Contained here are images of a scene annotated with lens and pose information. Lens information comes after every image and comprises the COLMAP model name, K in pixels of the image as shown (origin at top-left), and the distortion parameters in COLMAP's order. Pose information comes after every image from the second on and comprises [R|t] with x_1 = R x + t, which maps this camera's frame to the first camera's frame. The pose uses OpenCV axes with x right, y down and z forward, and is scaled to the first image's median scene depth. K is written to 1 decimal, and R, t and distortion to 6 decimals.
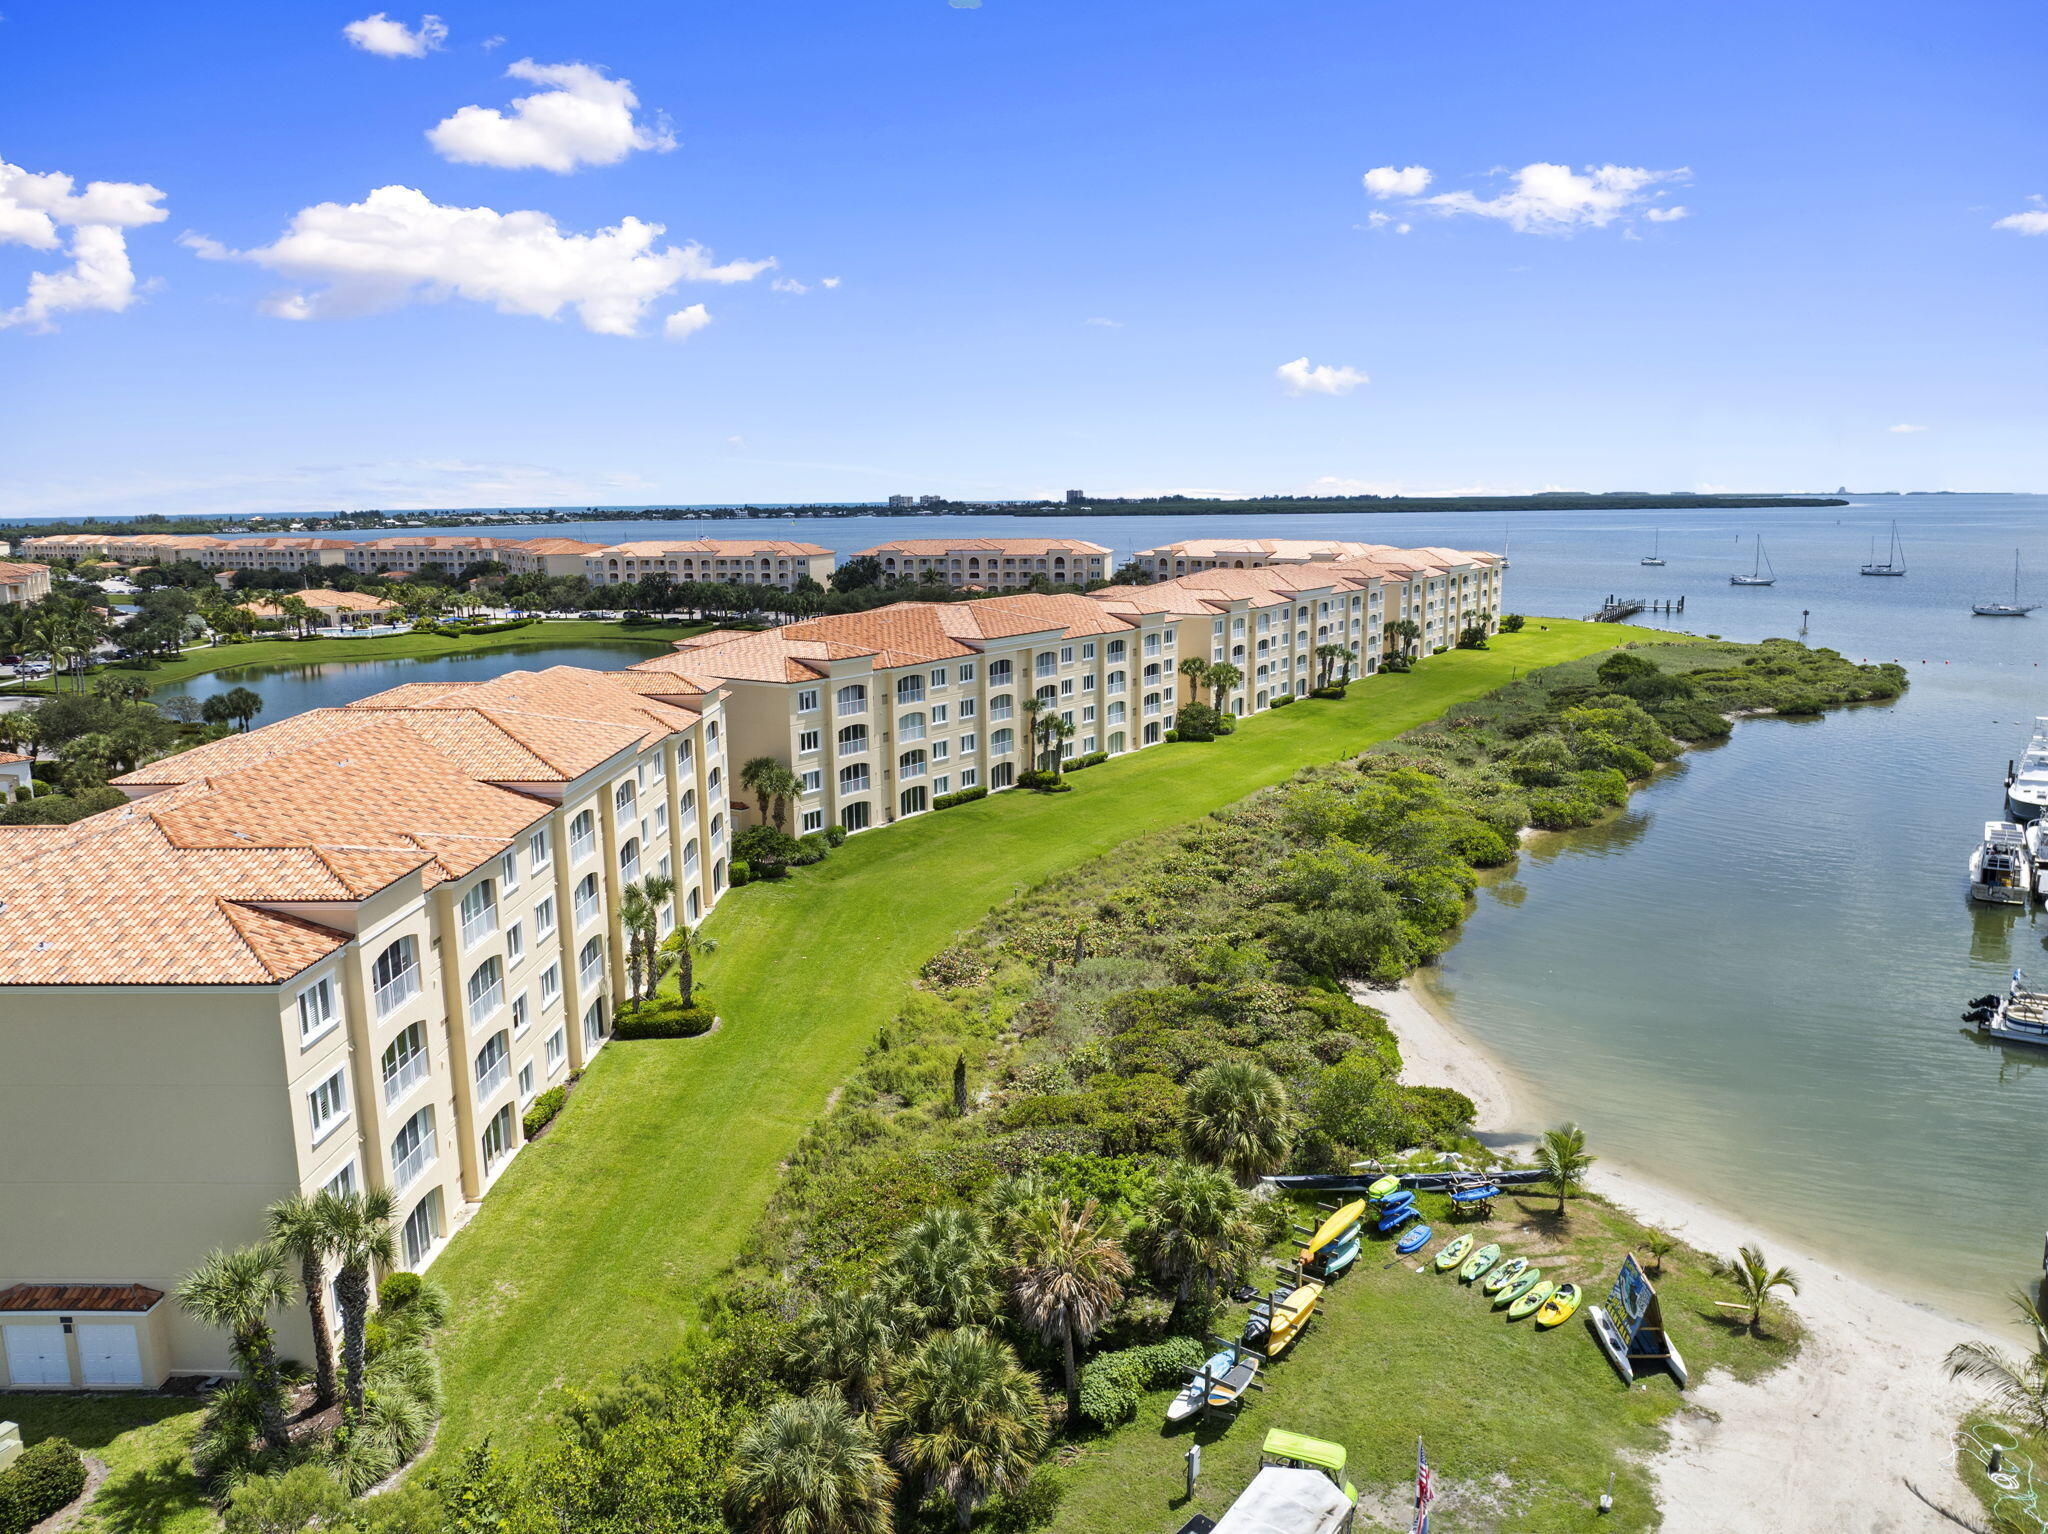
lens RADIAL K [[1438.7, 0, 1013.1], [0, 1438.7, 765.0], [0, 0, 1]] dist [-0.032072, -0.003597]
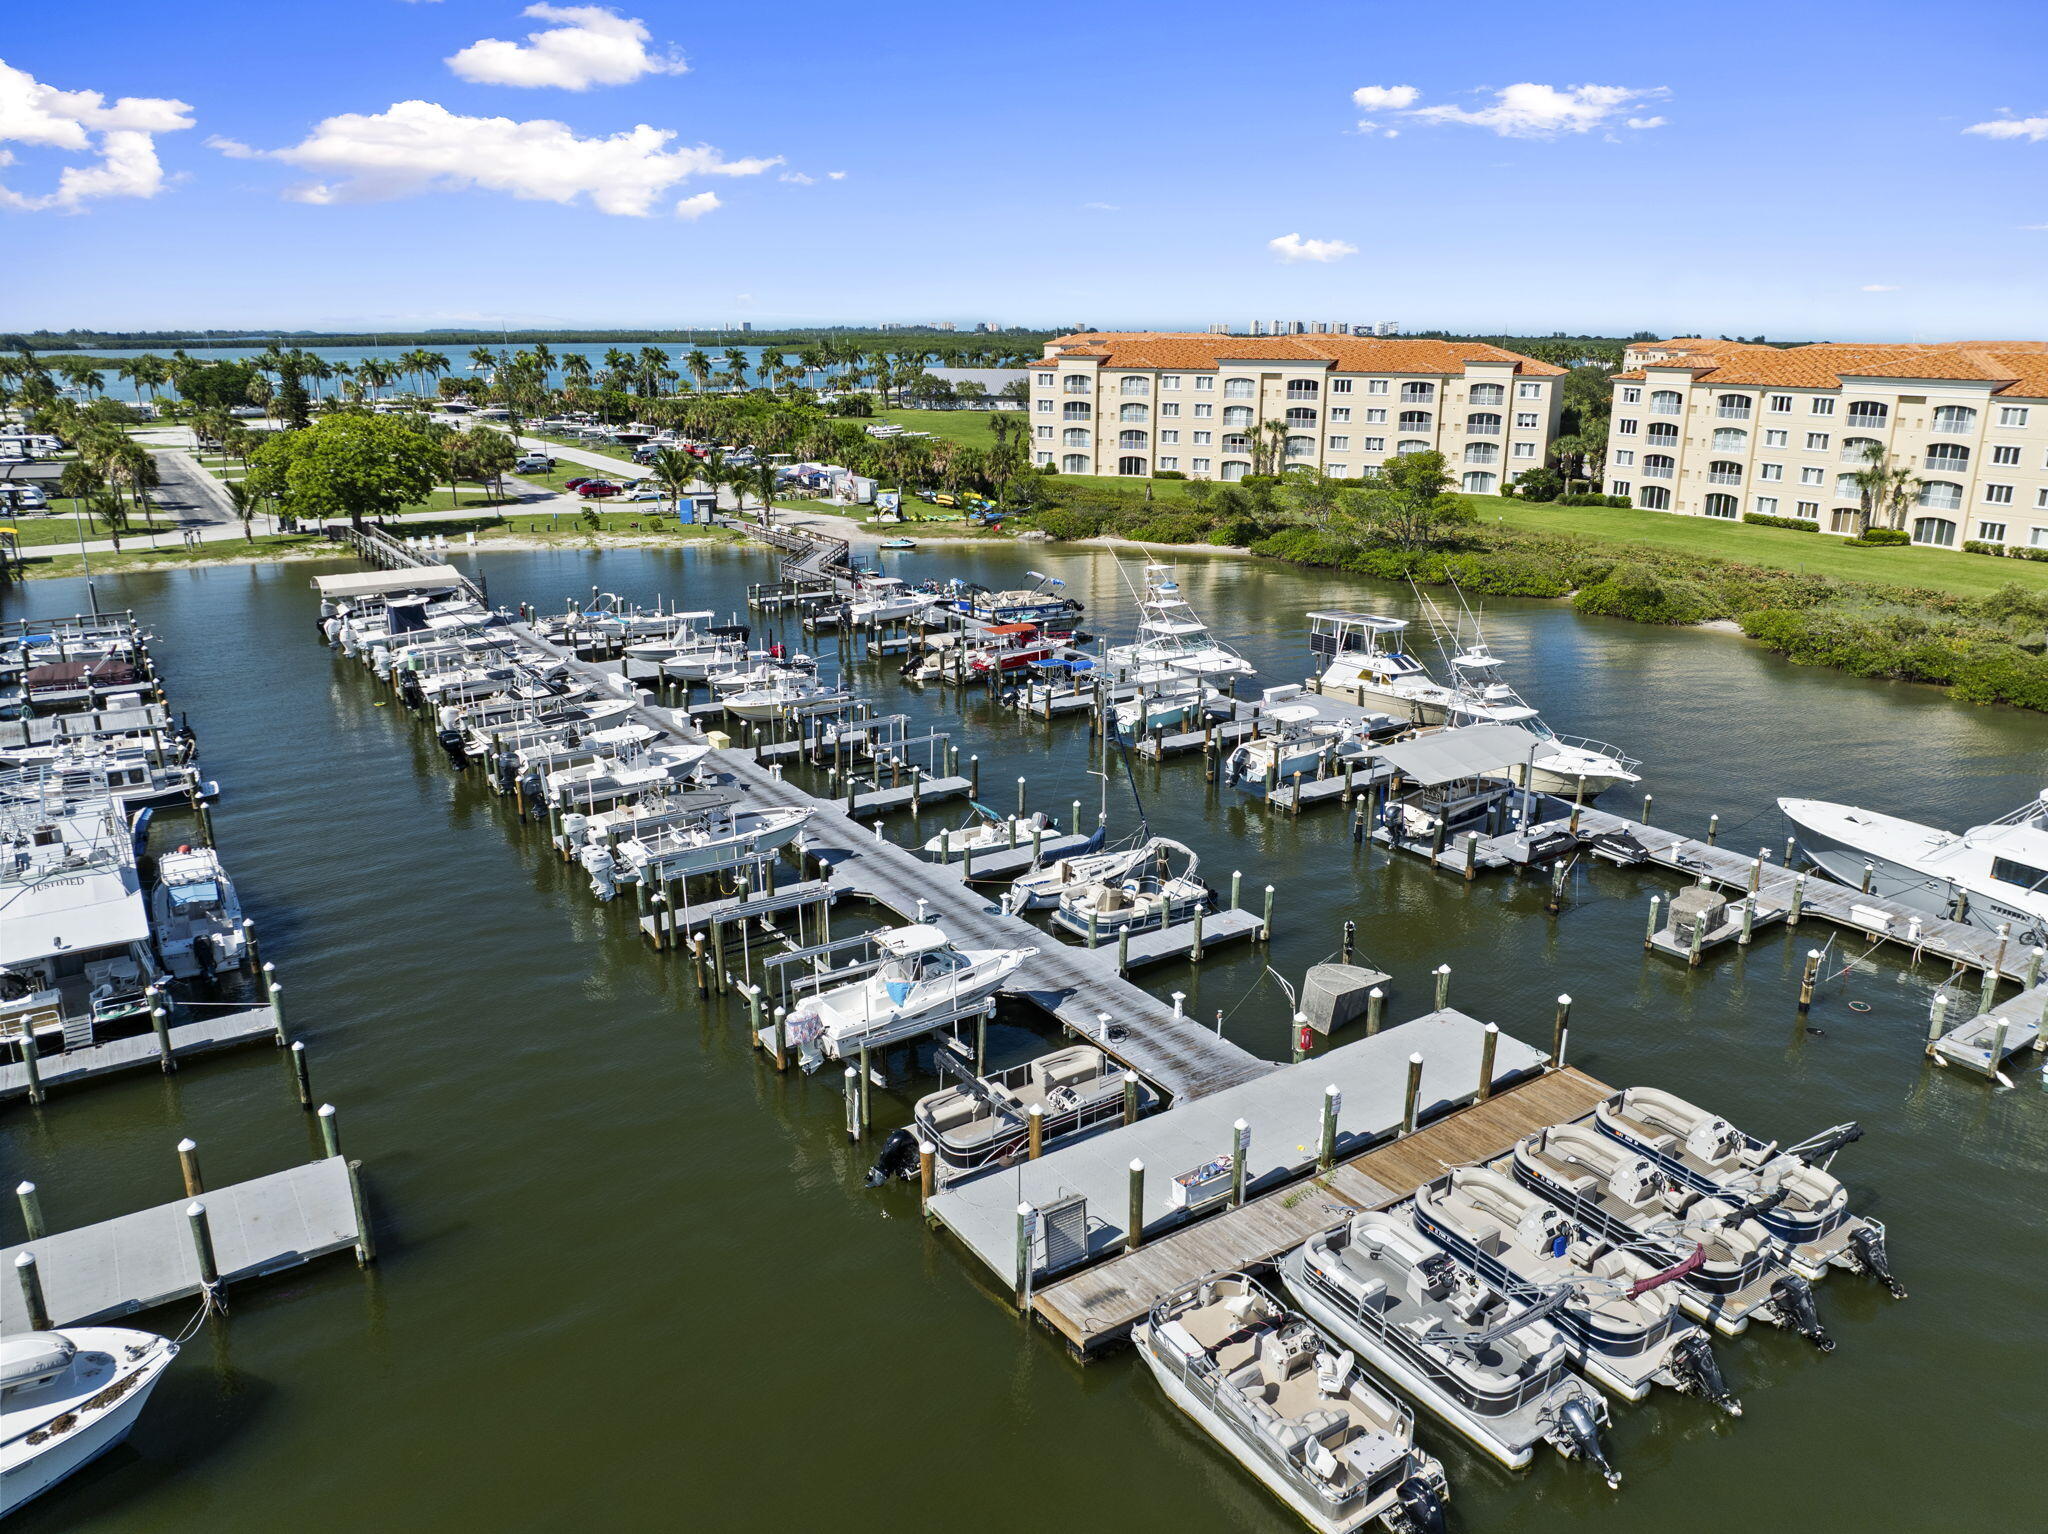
lens RADIAL K [[1438.8, 0, 1022.7], [0, 1438.8, 771.9], [0, 0, 1]] dist [-0.037994, 0.002093]
pose [[-0.391414, 0.283388, -0.875492, 1.366754], [-0.169913, 0.912784, 0.371424, -0.123957], [0.904392, 0.294138, -0.309125, 1.025191]]
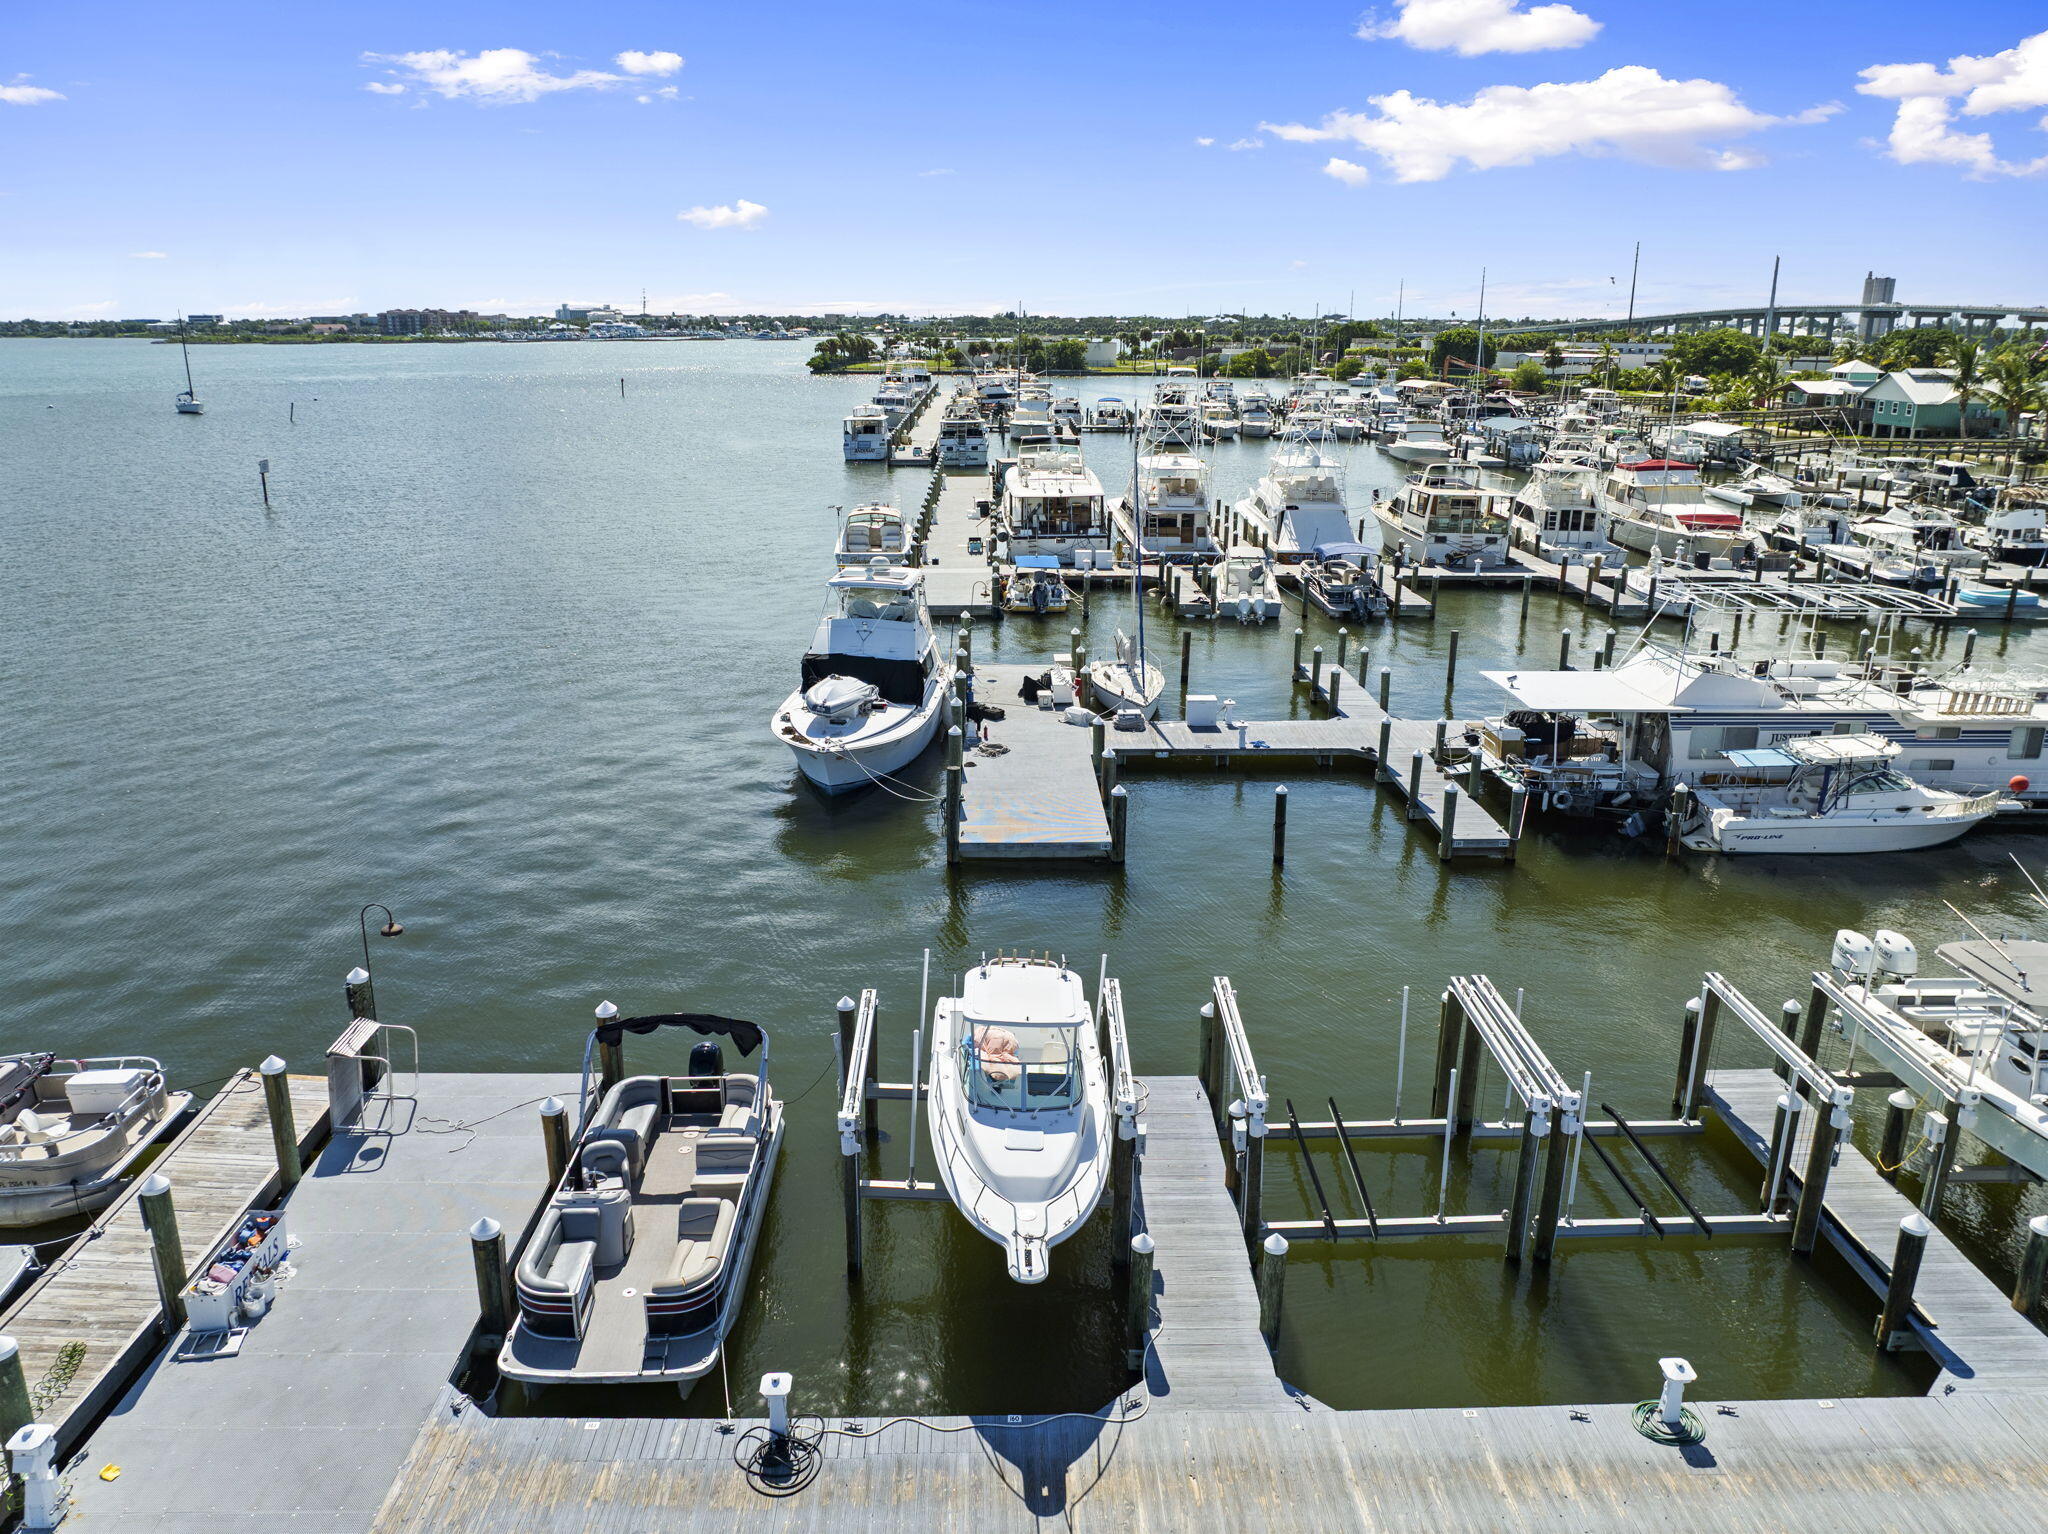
lens RADIAL K [[1441.9, 0, 1015.5], [0, 1441.9, 768.2], [0, 0, 1]] dist [-0.054575, 0.027023]
pose [[-0.564330, -0.235425, 0.791269, 0.946526], [0.156677, 0.910514, 0.382645, -0.042565], [-0.810546, 0.339911, -0.476944, 0.978019]]
